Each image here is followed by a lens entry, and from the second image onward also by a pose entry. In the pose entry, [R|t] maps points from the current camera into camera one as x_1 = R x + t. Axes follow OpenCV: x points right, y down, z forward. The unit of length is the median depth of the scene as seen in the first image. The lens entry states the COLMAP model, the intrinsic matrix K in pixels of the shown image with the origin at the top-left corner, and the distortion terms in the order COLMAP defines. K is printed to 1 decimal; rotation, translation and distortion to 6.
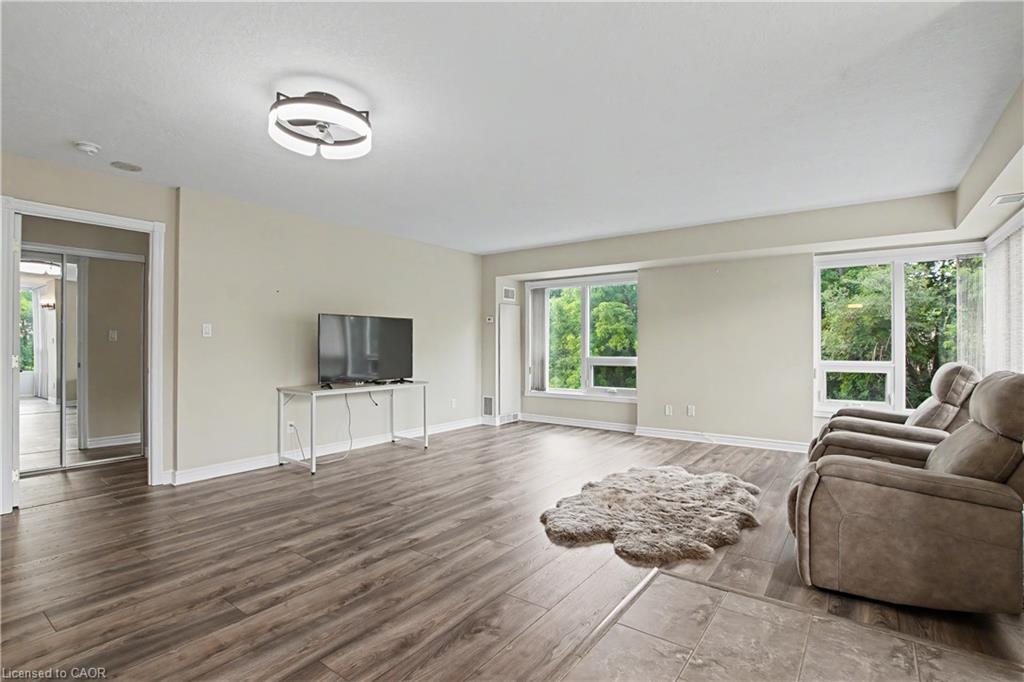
lens RADIAL K [[485.6, 0, 514.0], [0, 485.6, 344.8], [0, 0, 1]] dist [-0.037274, 0.003320]
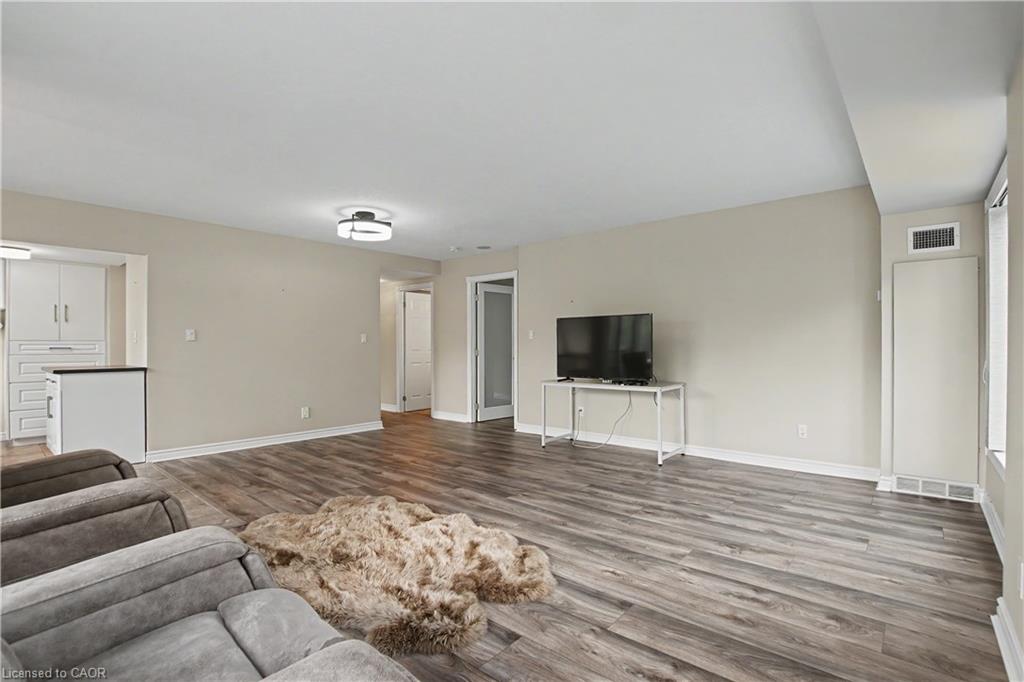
lens RADIAL K [[485.6, 0, 514.0], [0, 485.6, 342.5], [0, 0, 1]] dist [-0.037274, 0.003320]
pose [[-0.076926, -0.005709, -0.997020, 0.870604], [0.006307, 0.999961, -0.006212, 0.003114], [0.997017, -0.006767, -0.076887, 1.048315]]
